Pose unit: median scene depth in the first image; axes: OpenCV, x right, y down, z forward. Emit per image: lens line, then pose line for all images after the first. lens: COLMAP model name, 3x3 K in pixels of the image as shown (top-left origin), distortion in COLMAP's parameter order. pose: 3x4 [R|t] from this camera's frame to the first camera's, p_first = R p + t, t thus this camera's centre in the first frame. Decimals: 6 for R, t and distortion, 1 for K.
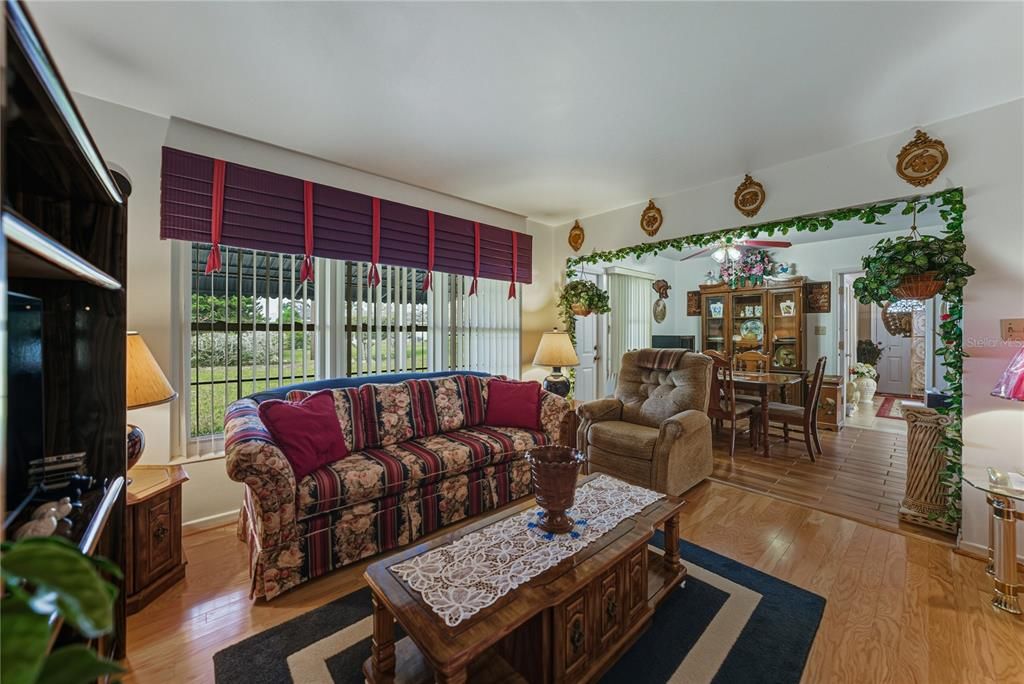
lens RADIAL K [[369.8, 0, 512.0], [0, 369.8, 332.7], [0, 0, 1]] dist [-0.017595, 0.000050]
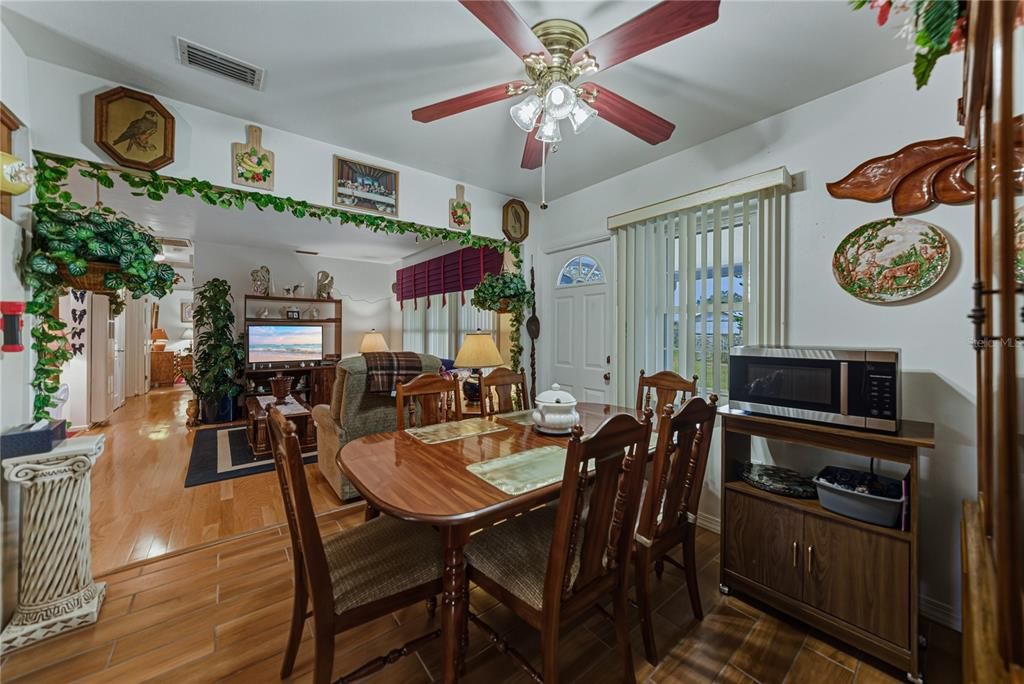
lens RADIAL K [[362.0, 0, 517.6], [0, 362.0, 333.5], [0, 0, 1]] dist [-0.015905, 0.000069]
pose [[-0.039068, 0.011448, -0.999171, 1.651511], [-0.001467, 0.999933, 0.011514, -0.019199], [0.999235, 0.001915, -0.039048, 1.751510]]
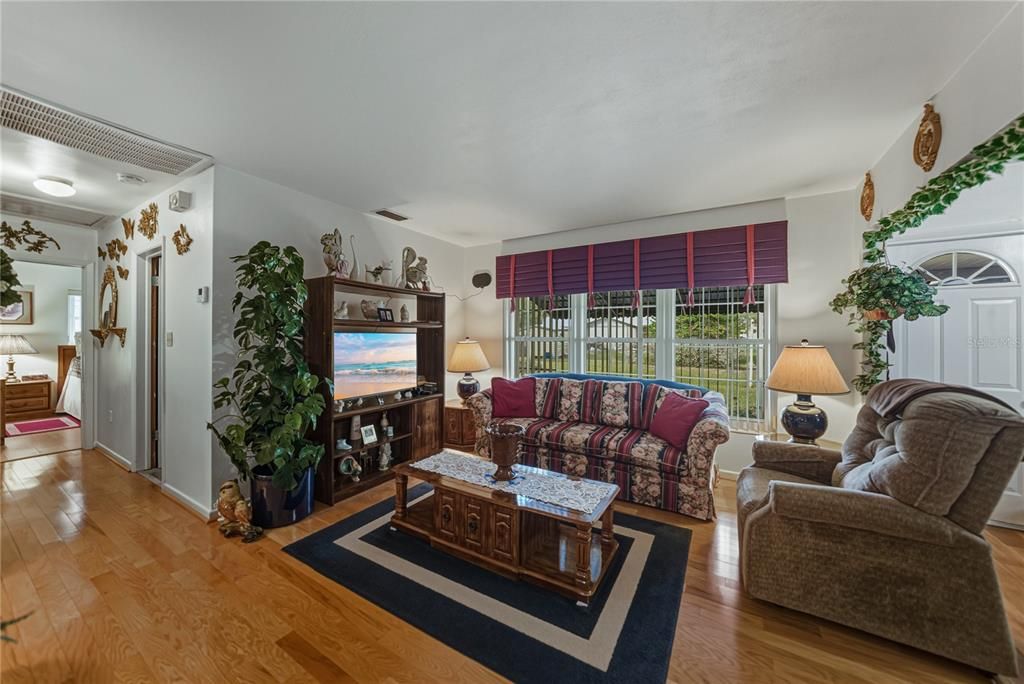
lens RADIAL K [[362.0, 0, 517.6], [0, 362.0, 333.5], [0, 0, 1]] dist [-0.015905, 0.000069]
pose [[0.310189, -0.007000, -0.950649, 0.937055], [-0.004164, 0.999953, -0.008722, -0.026220], [0.950666, 0.006664, 0.310146, 0.366768]]
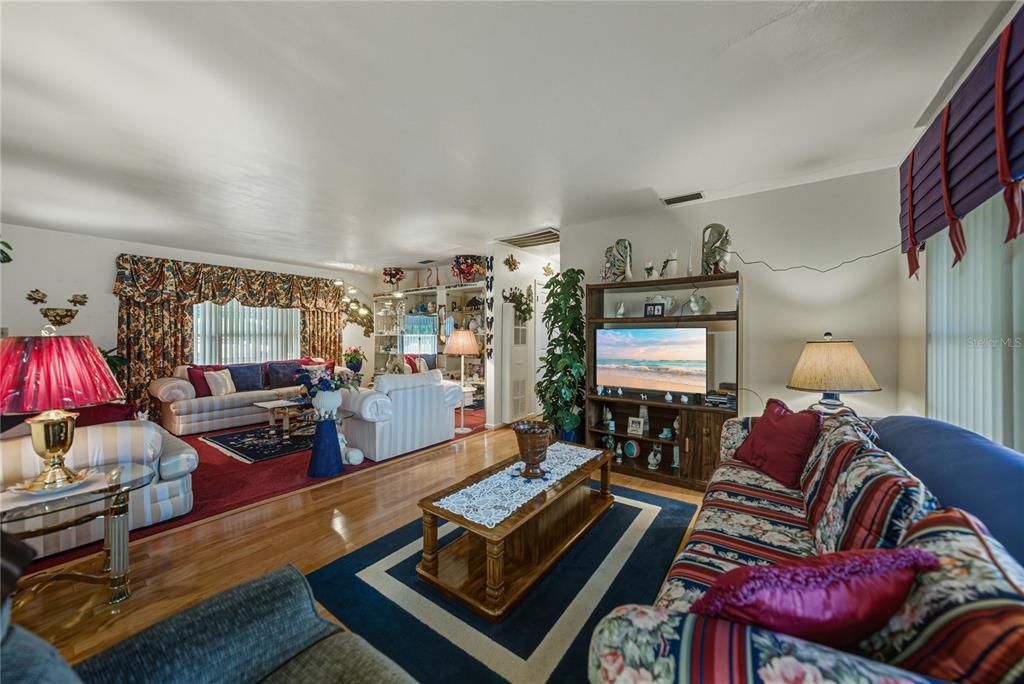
lens RADIAL K [[369.8, 0, 512.0], [0, 369.8, 332.7], [0, 0, 1]] dist [-0.017595, 0.000050]
pose [[-0.977398, -0.001134, -0.211407, 0.308726], [0.001037, 0.999948, -0.010156, -0.011421], [0.211407, -0.010146, -0.977345, 1.479744]]
